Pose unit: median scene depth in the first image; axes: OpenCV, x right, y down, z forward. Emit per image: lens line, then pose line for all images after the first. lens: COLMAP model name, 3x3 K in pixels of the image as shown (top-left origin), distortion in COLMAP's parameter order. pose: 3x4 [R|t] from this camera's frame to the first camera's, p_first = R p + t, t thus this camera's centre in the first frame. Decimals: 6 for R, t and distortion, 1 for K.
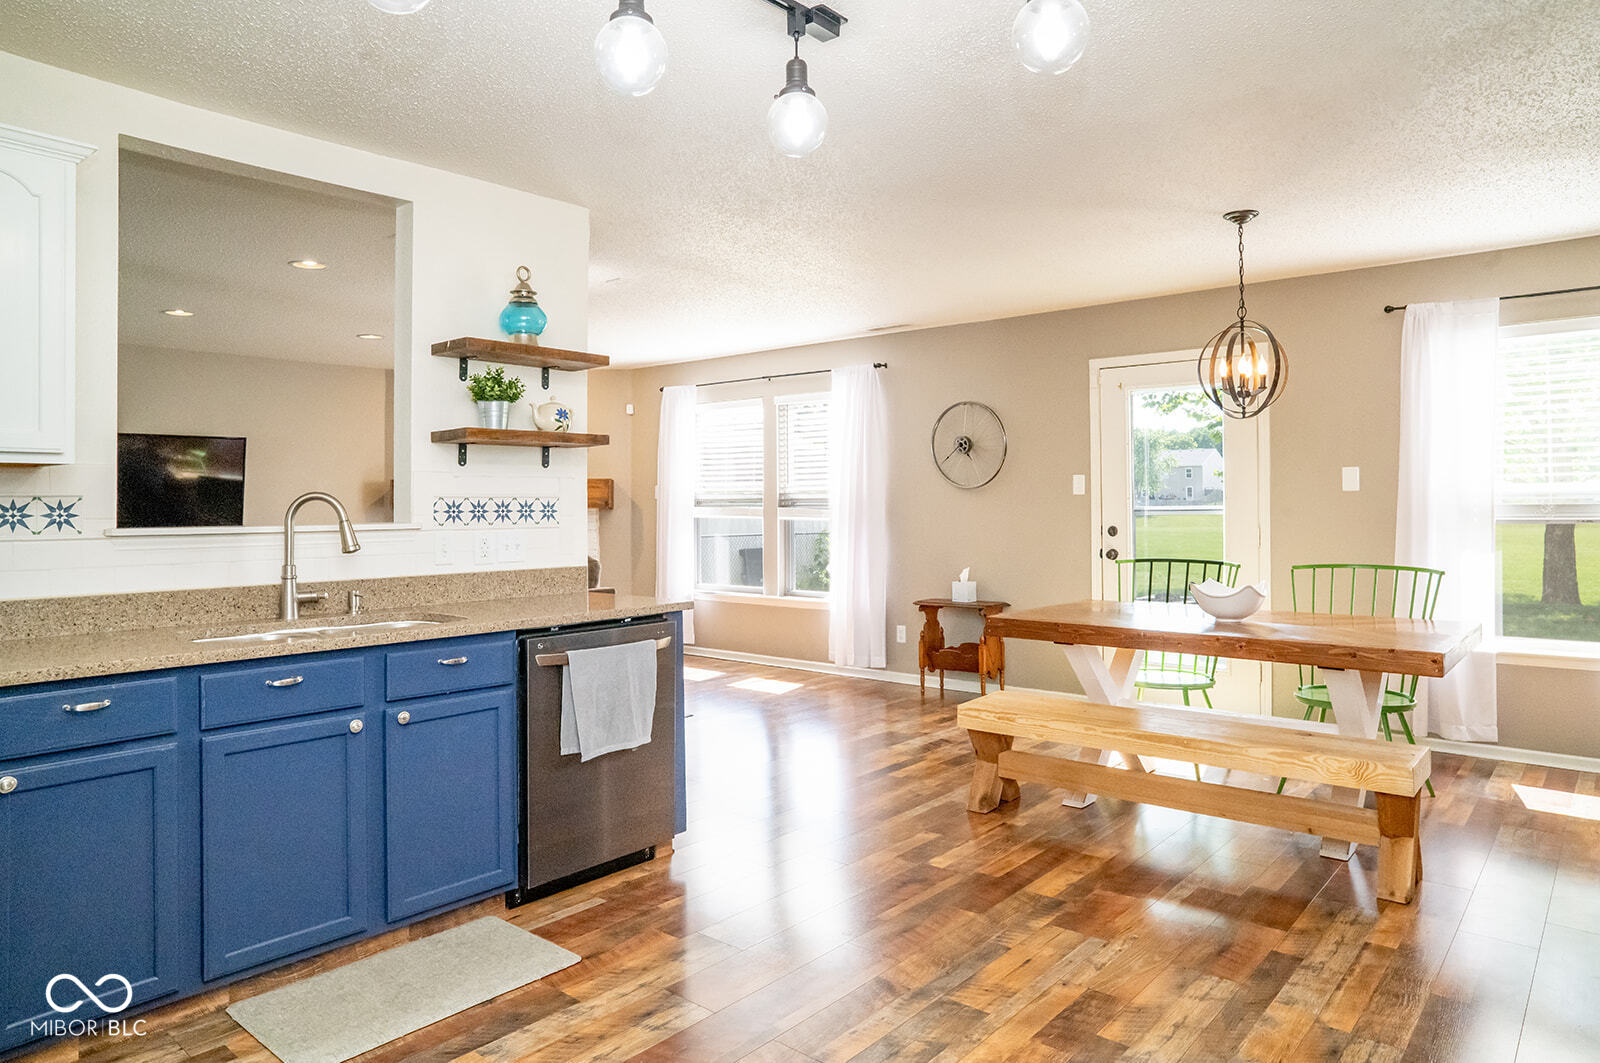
lens RADIAL K [[969.6, 0, 835.5], [0, 969.6, 494.3], [0, 0, 1]] dist [-0.025506, 0.008402]
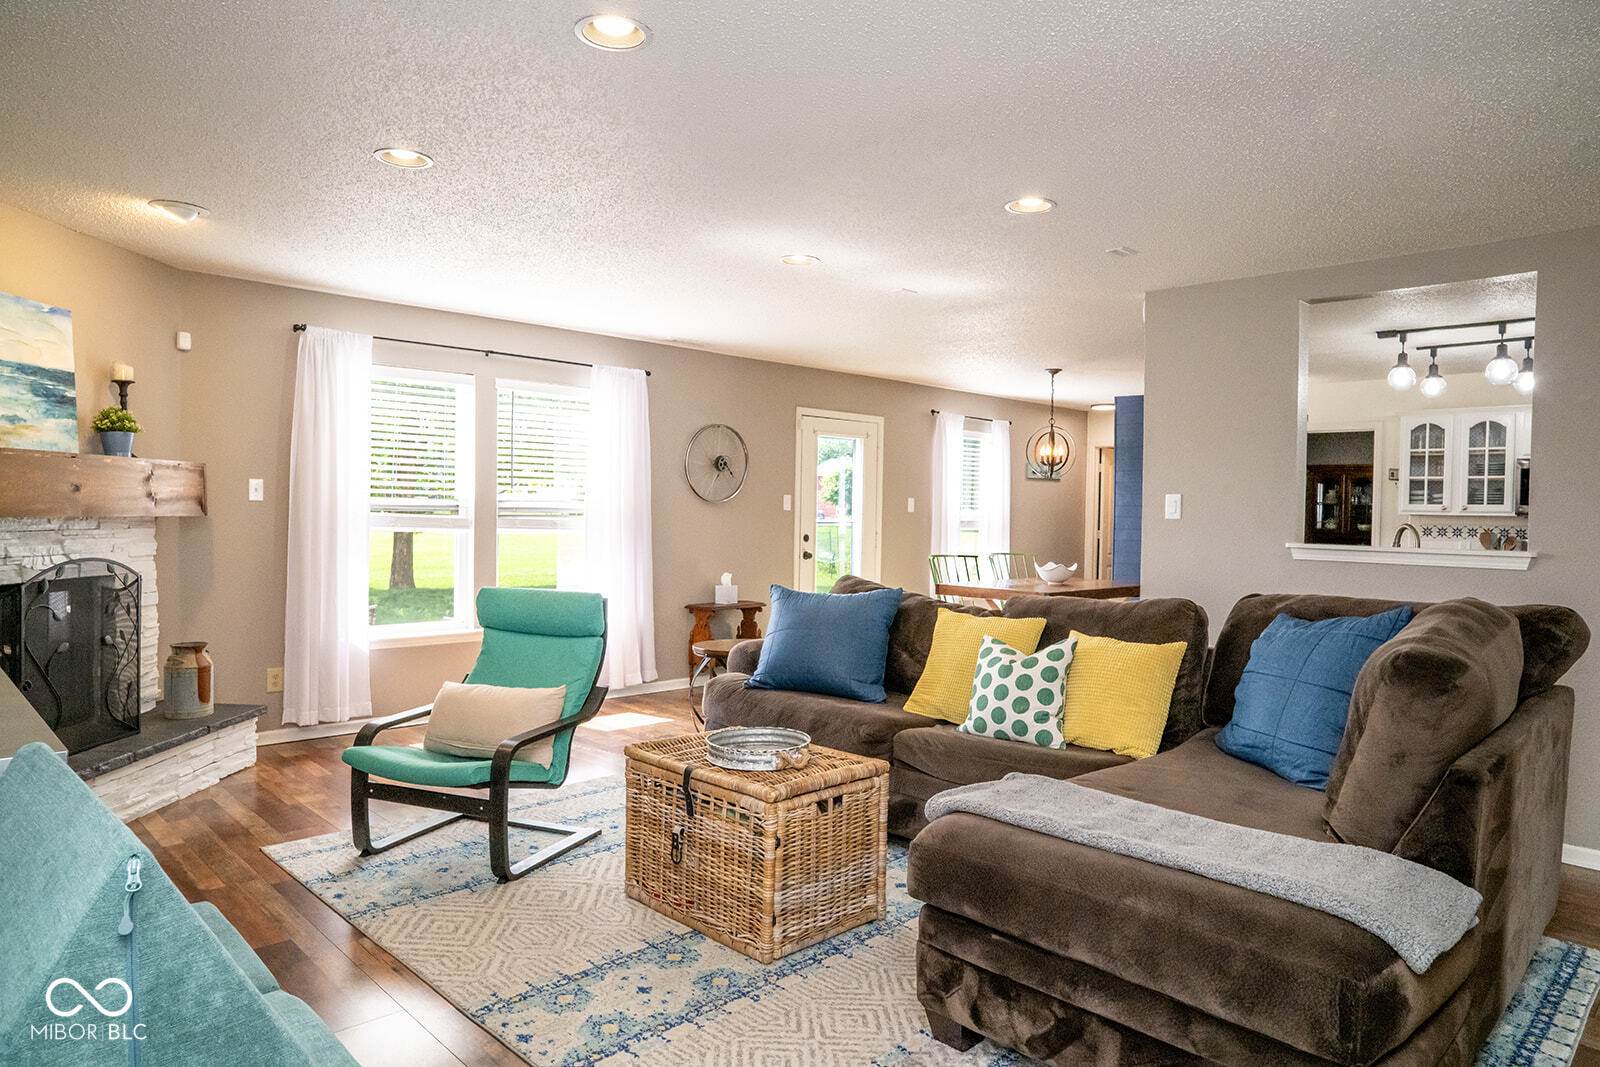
lens RADIAL K [[969.6, 0, 771.1], [0, 969.6, 535.3], [0, 0, 1]] dist [-0.025506, 0.008402]
pose [[0.156879, -0.012515, 0.987538, -0.934794], [-0.022325, 0.999619, 0.016215, 0.011829], [-0.987365, -0.024590, 0.156540, 0.742153]]
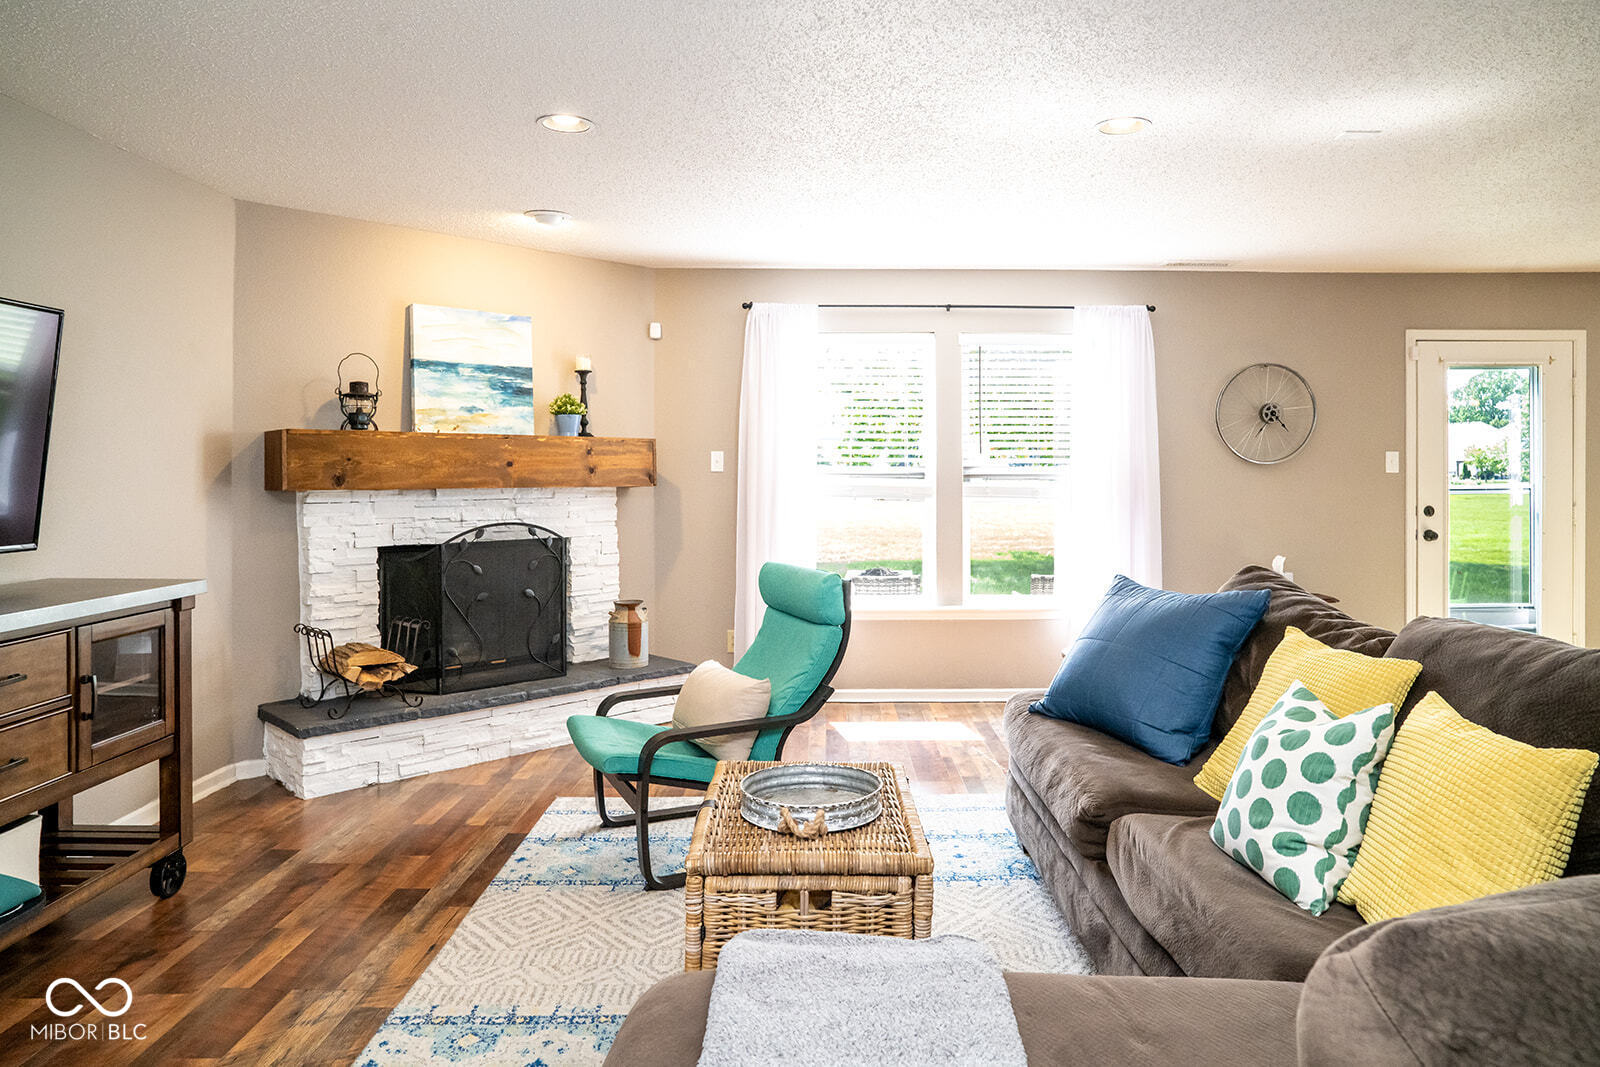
lens RADIAL K [[995.6, 0, 819.7], [0, 995.6, 472.0], [0, 0, 1]] dist [-0.027770, 0.001438]
pose [[0.778972, 0.010054, 0.626978, -0.704651], [-0.010851, 0.999938, -0.002553, 0.007416], [-0.626965, -0.004815, 0.779033, 0.548644]]
